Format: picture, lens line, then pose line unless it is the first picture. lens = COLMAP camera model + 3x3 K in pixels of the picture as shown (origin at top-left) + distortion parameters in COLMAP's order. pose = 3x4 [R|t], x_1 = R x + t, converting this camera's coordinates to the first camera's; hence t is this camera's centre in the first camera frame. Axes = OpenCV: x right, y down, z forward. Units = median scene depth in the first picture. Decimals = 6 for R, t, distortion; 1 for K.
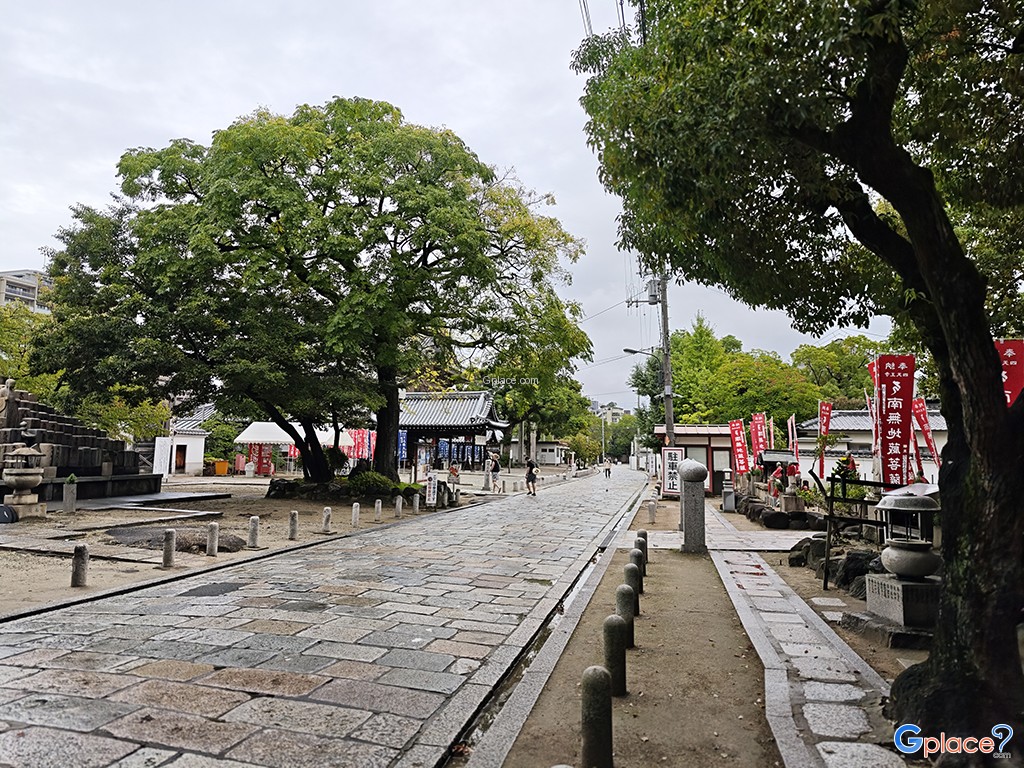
lens RADIAL K [[737.3, 0, 512.0], [0, 737.3, 384.0], [0, 0, 1]] dist [-0.050110, -0.003143]
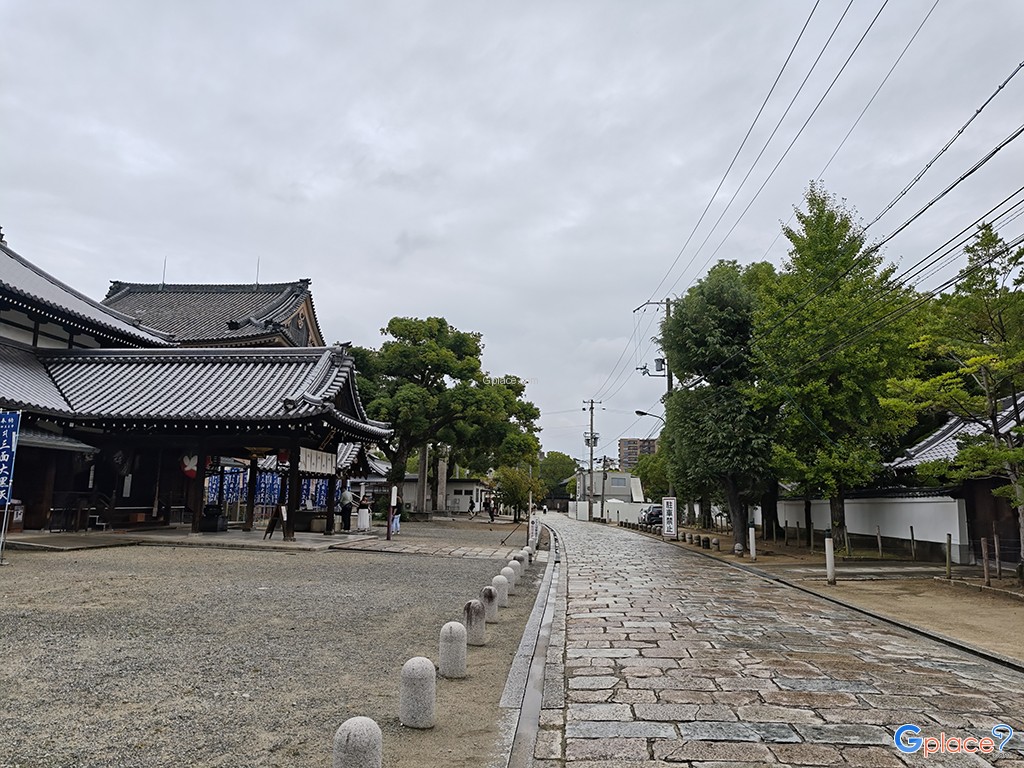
lens RADIAL K [[700.6, 0, 512.4], [0, 700.6, 373.5], [0, 0, 1]] dist [-0.039481, -0.003839]
pose [[0.991373, 0.023764, 0.128900, 0.011339], [-0.013084, 0.996457, -0.083082, 0.049192], [-0.130418, 0.080679, 0.988171, 0.506784]]
